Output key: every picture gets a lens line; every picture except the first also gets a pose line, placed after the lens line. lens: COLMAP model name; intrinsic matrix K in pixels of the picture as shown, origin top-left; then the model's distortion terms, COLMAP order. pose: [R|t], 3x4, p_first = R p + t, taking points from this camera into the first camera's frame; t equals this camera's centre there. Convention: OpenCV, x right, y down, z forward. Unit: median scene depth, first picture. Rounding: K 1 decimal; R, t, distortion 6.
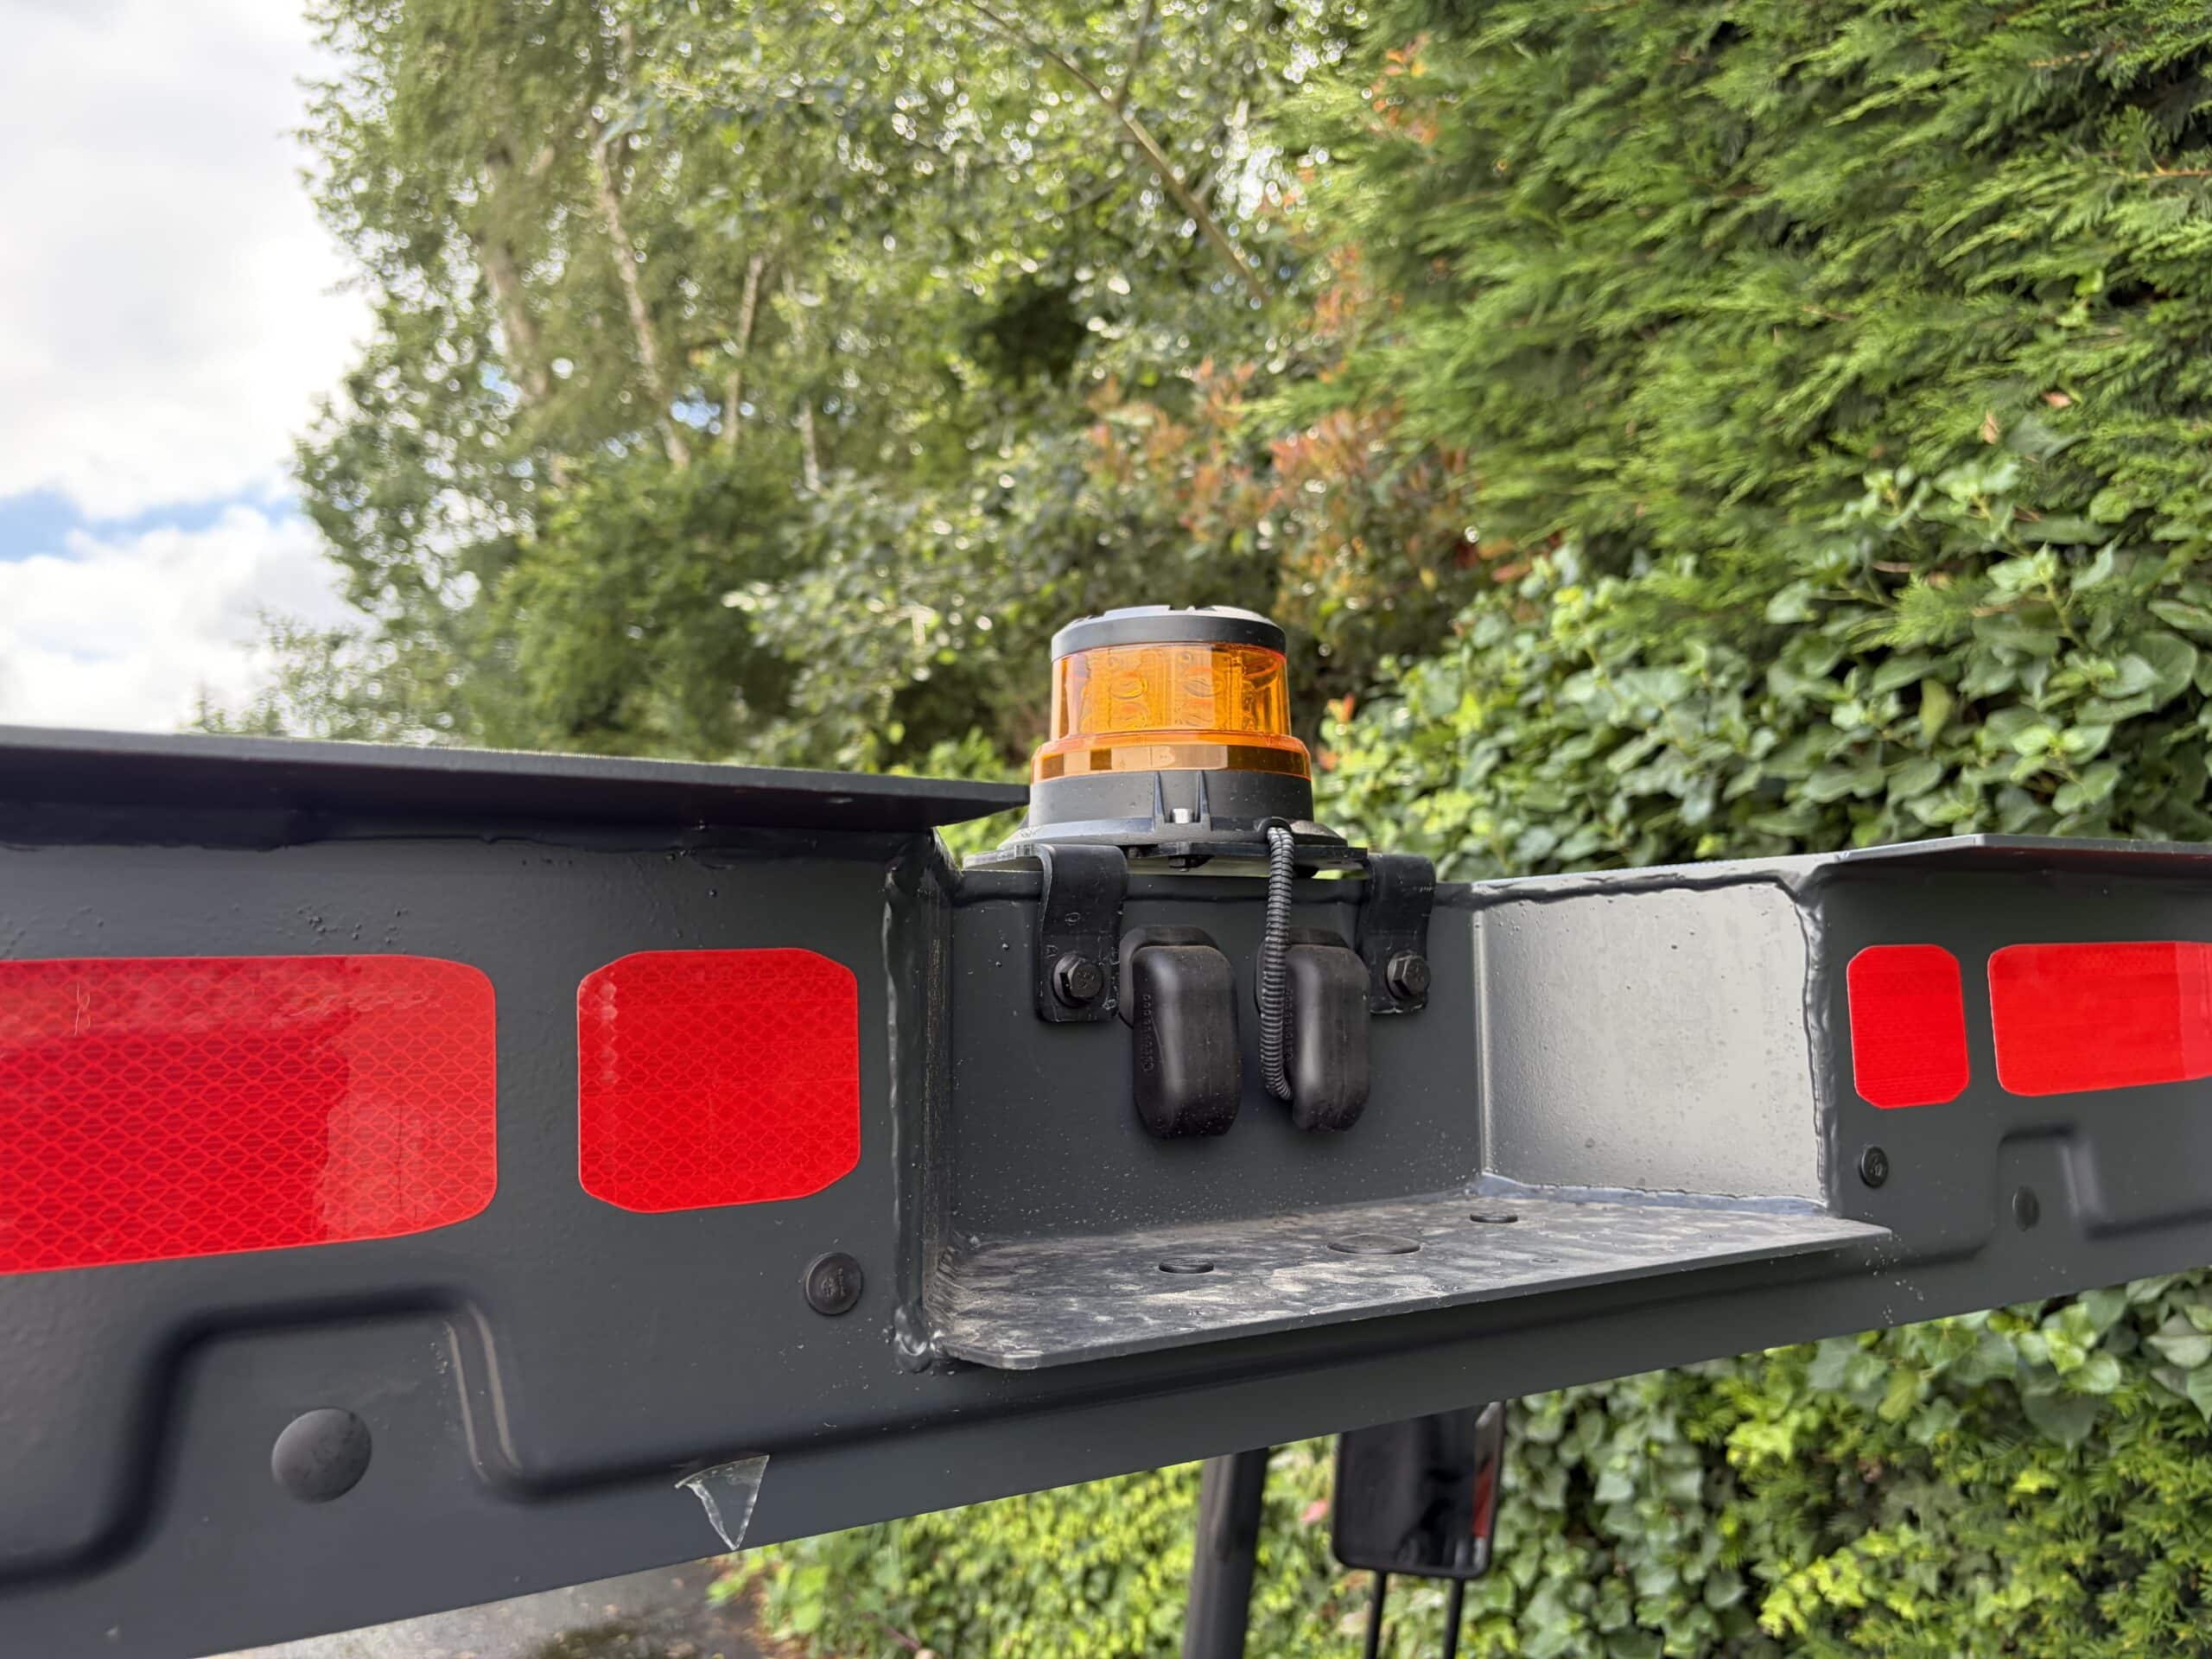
lens RADIAL K [[1666.4, 0, 1109.2], [0, 1666.4, 852.2], [0, 0, 1]] dist [0.044498, -0.057955]
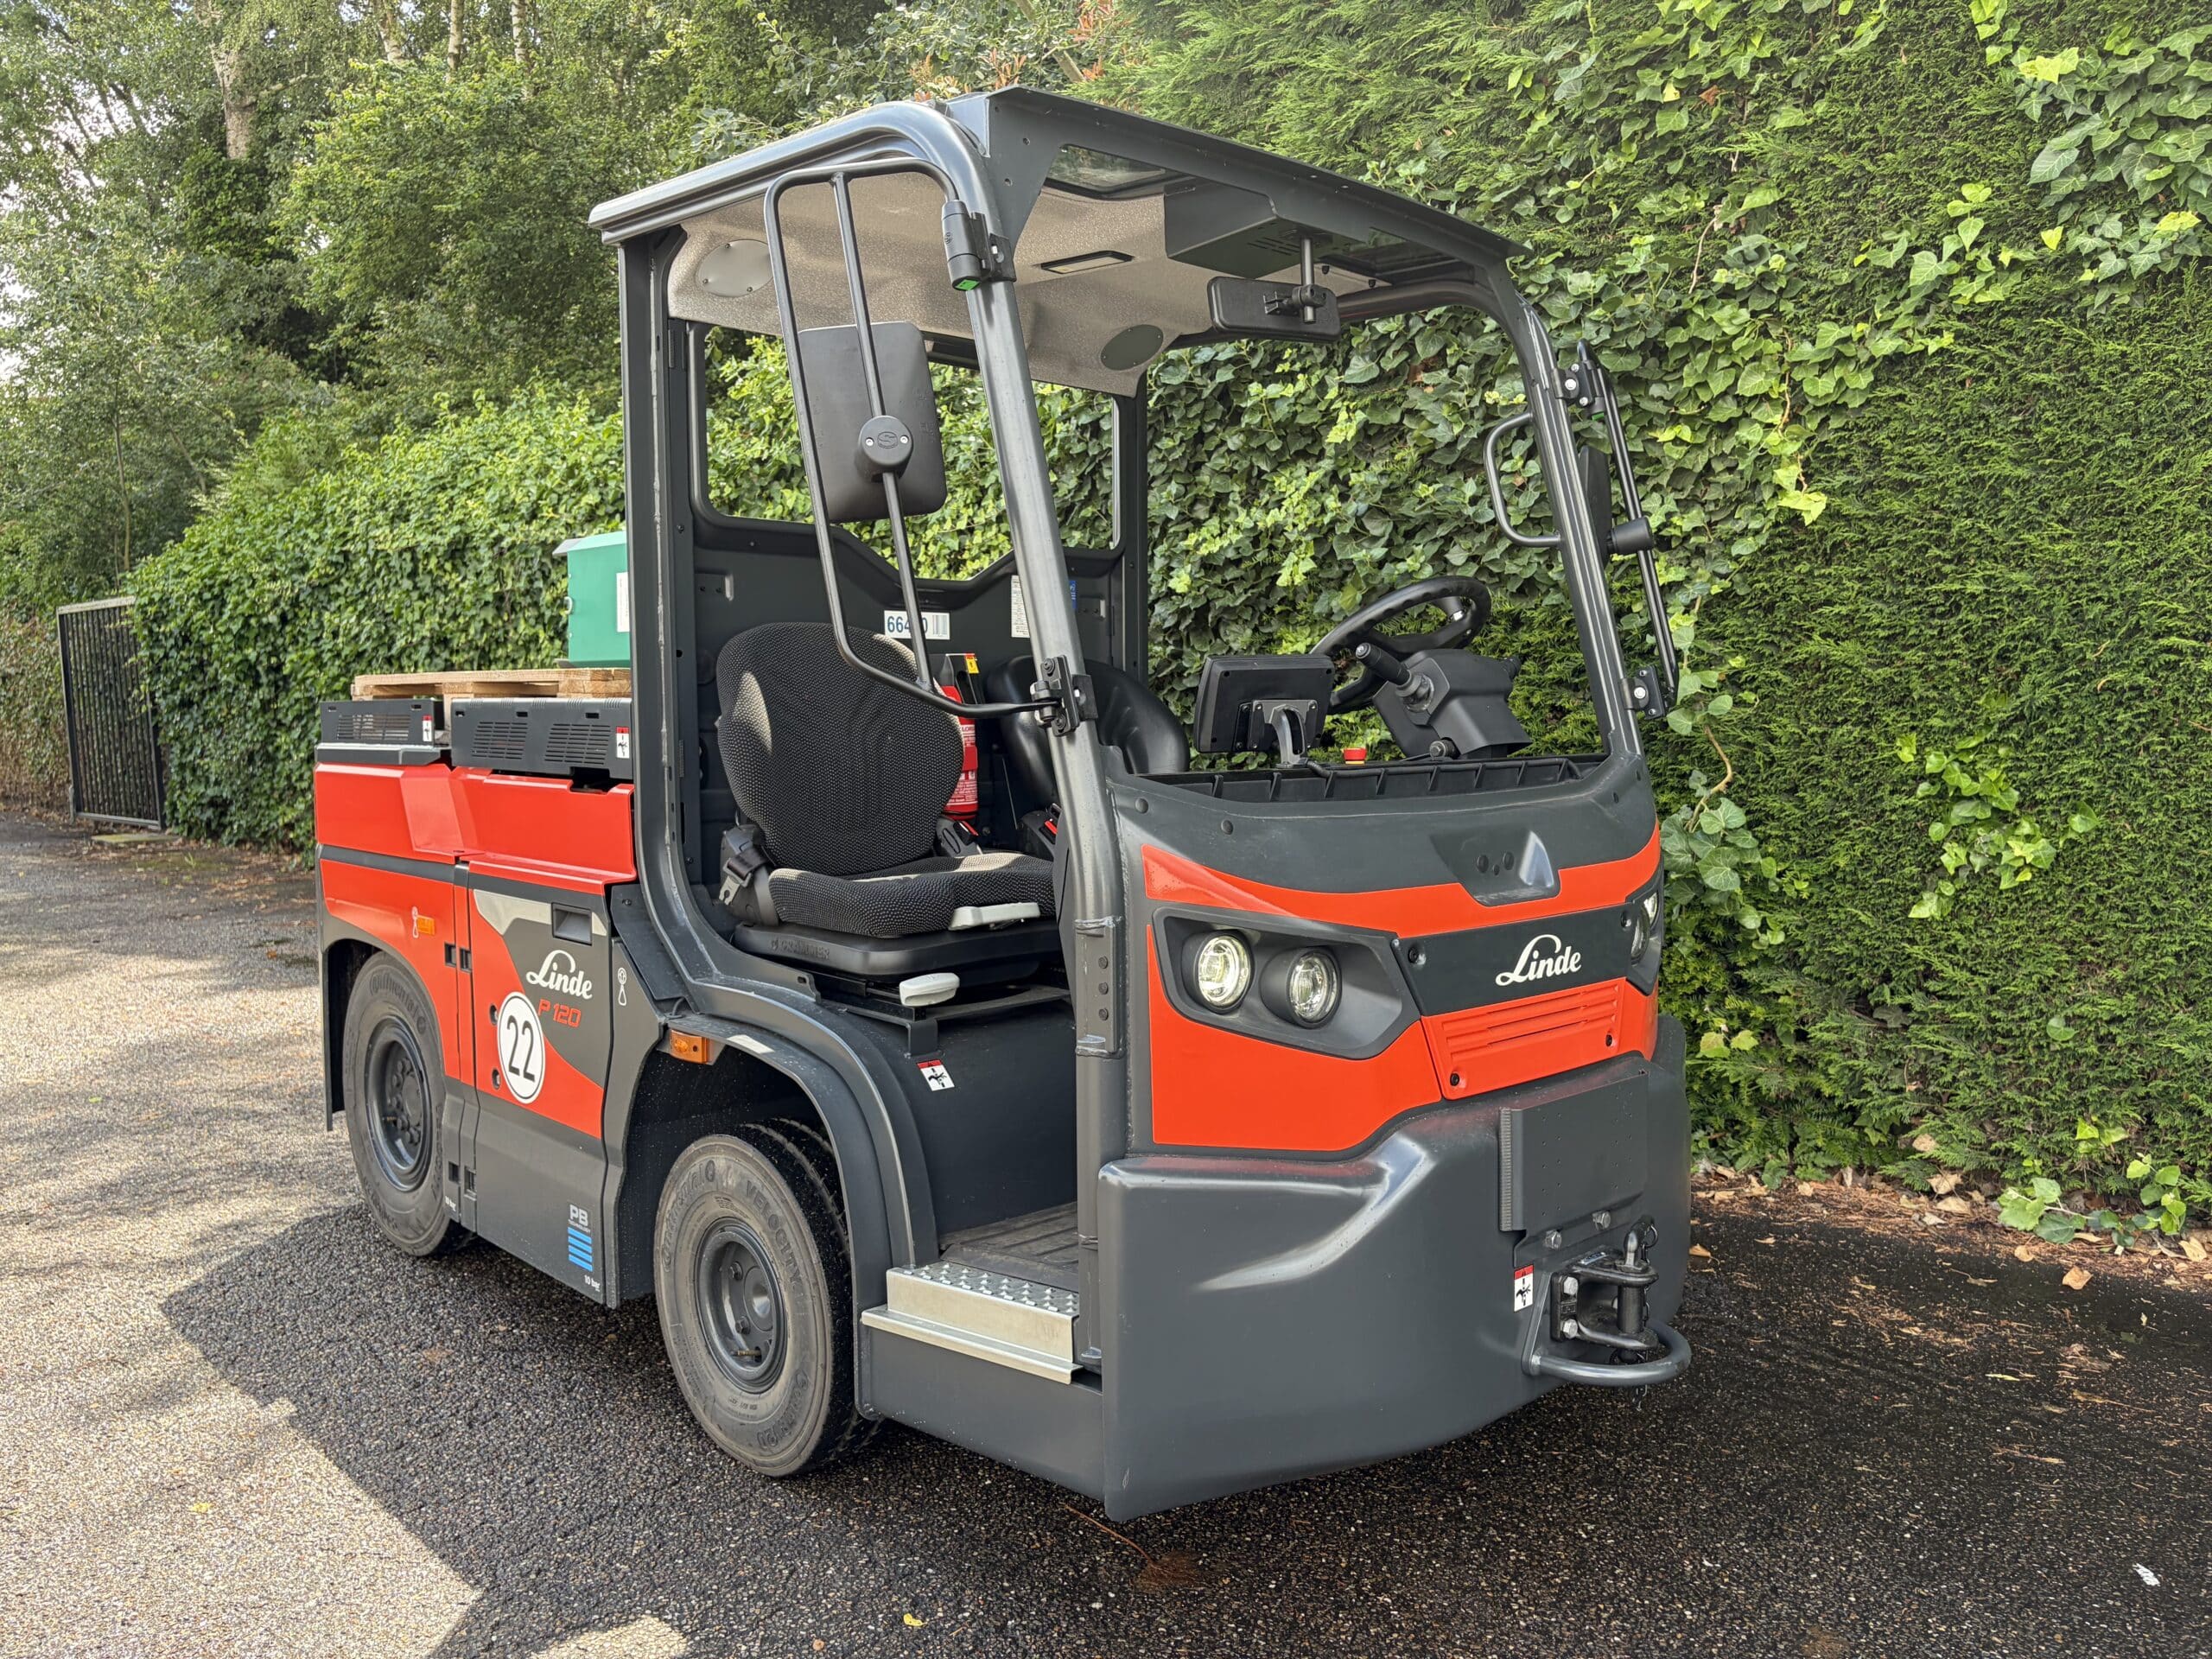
lens RADIAL K [[1638.9, 0, 1106.0], [0, 1638.9, 829.5], [0, 0, 1]] dist [0.099281, -0.113967]
pose [[0.979213, 0.012957, 0.202420, -0.213140], [-0.046548, 0.985678, 0.162084, 0.210375], [-0.197421, -0.168137, 0.965792, -0.827312]]
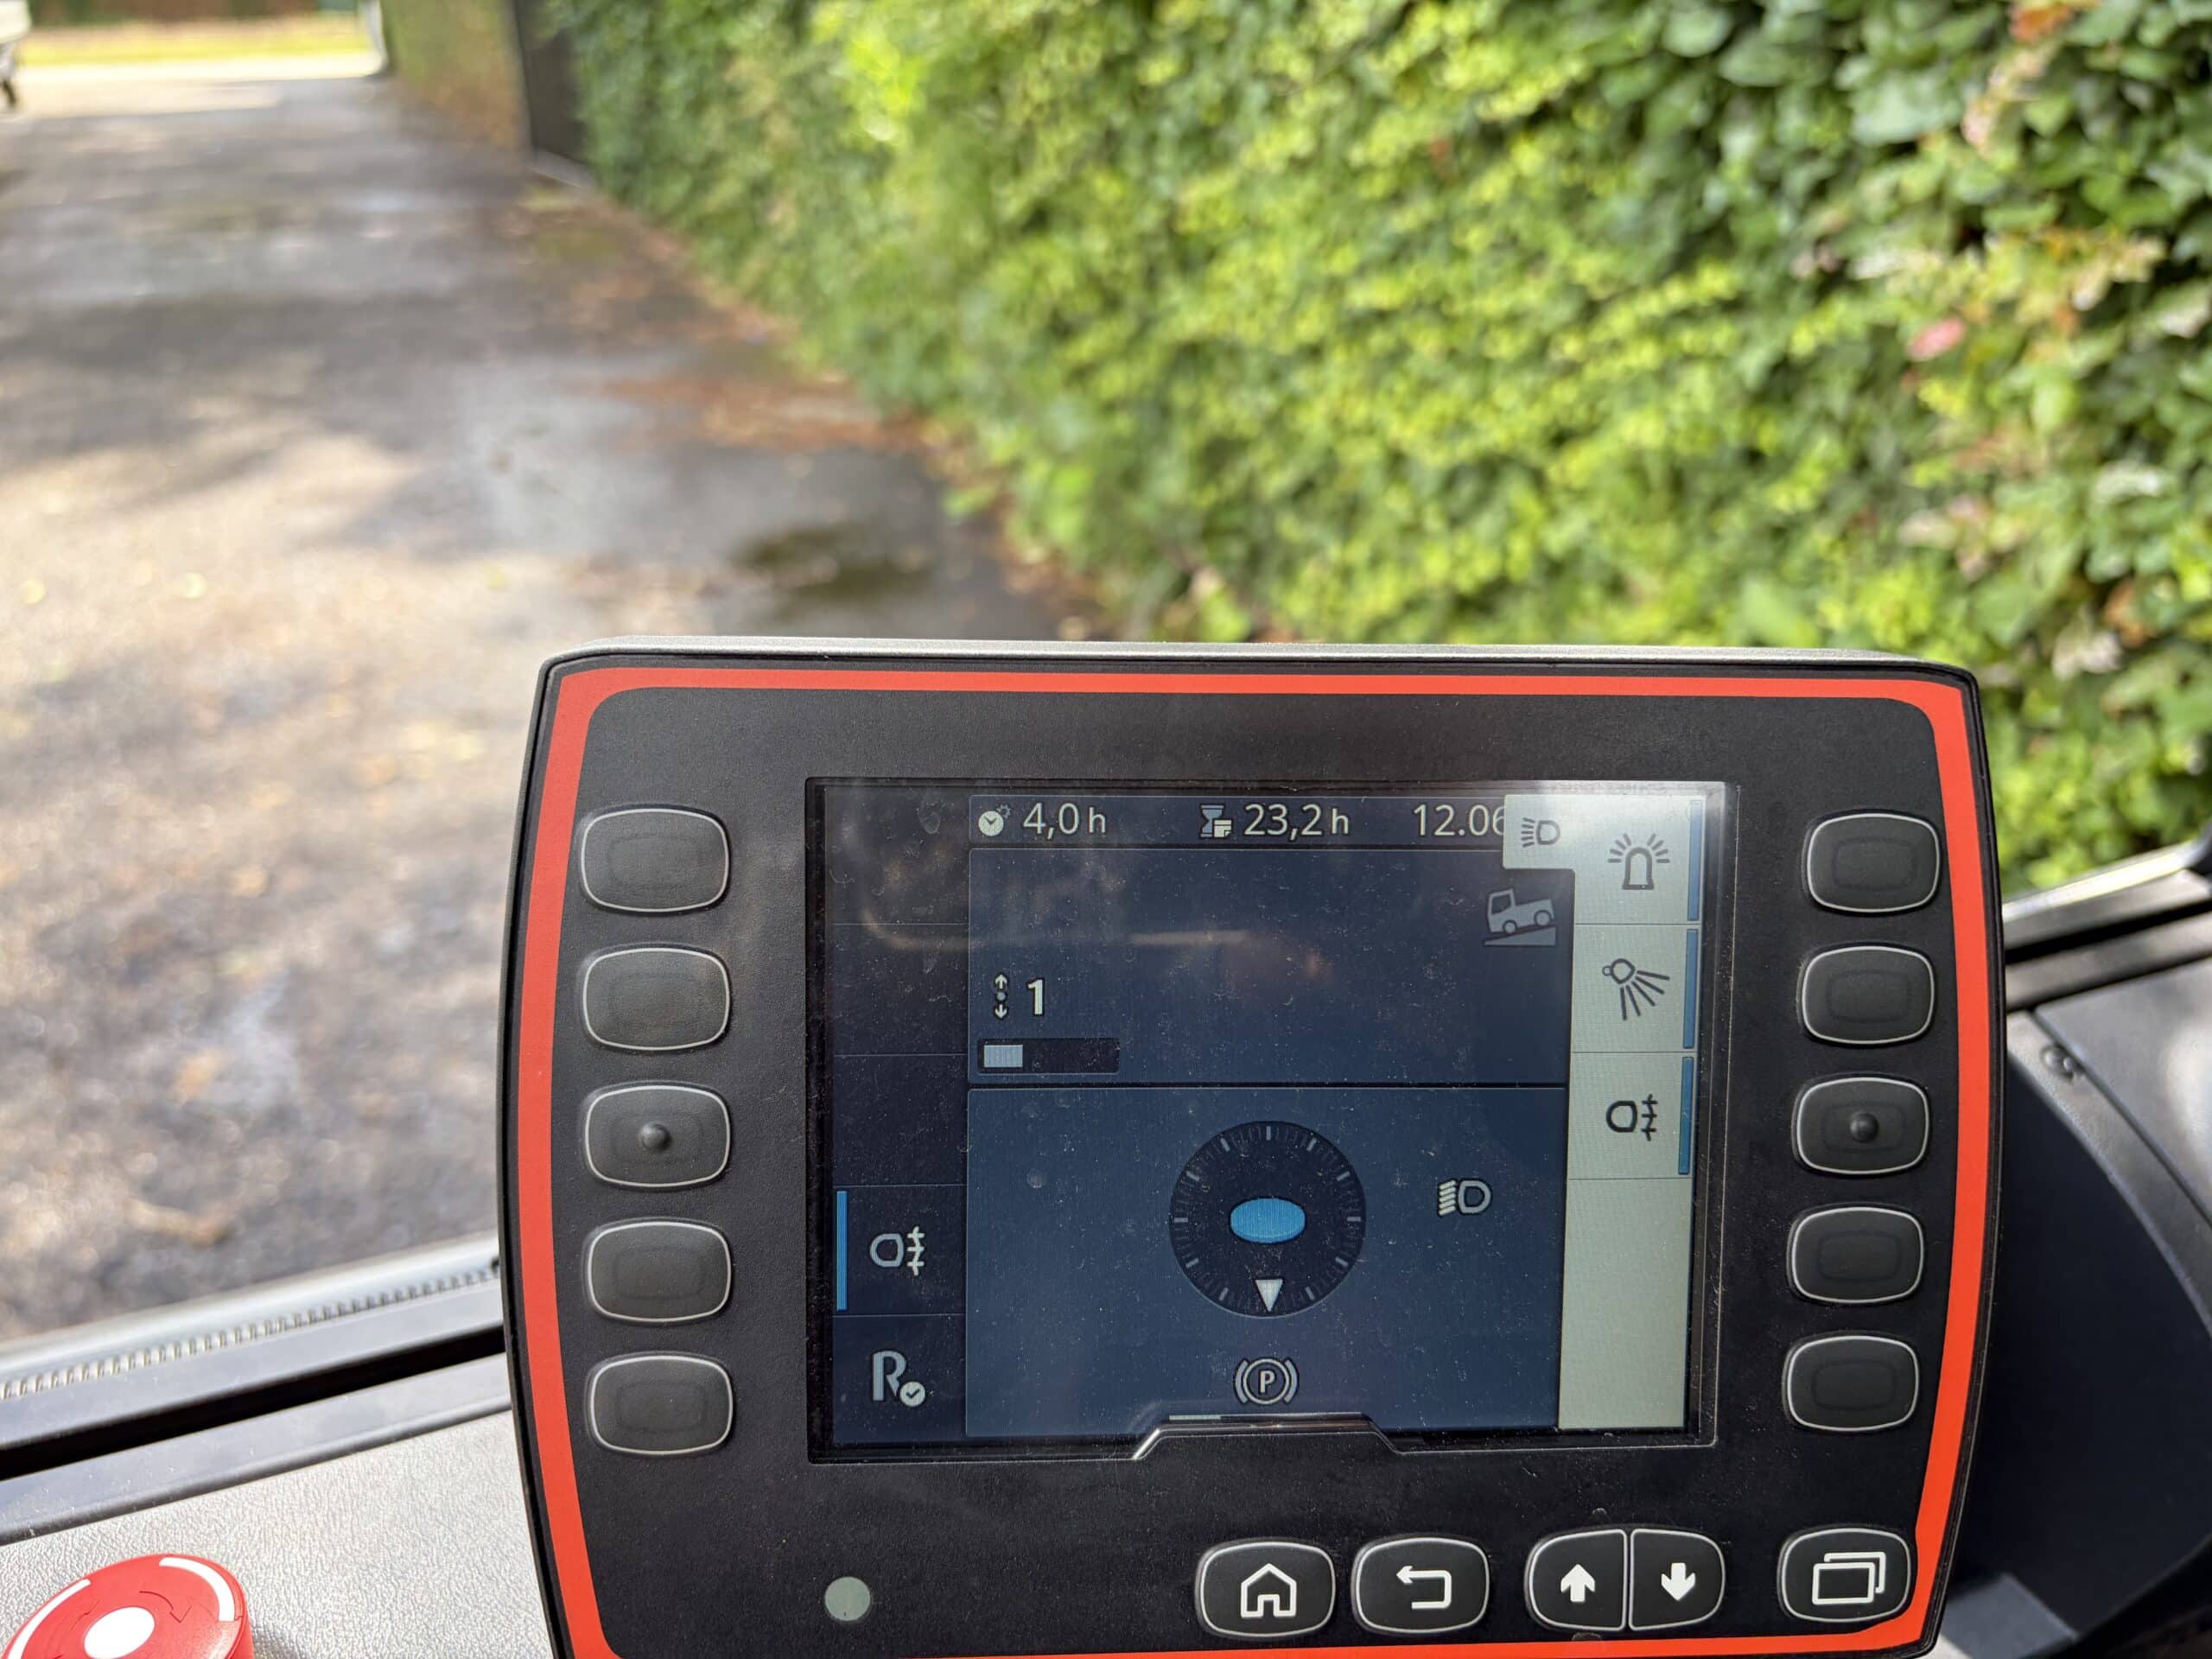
lens RADIAL K [[1700.1, 0, 1106.0], [0, 1700.1, 829.5], [0, 0, 1]] dist [0.043172, -0.088255]
pose [[0.988904, 0.097263, -0.112285, -0.094835], [-0.025149, 0.854560, 0.518743, 0.271461], [0.146409, -0.510164, 0.847524, 0.411692]]
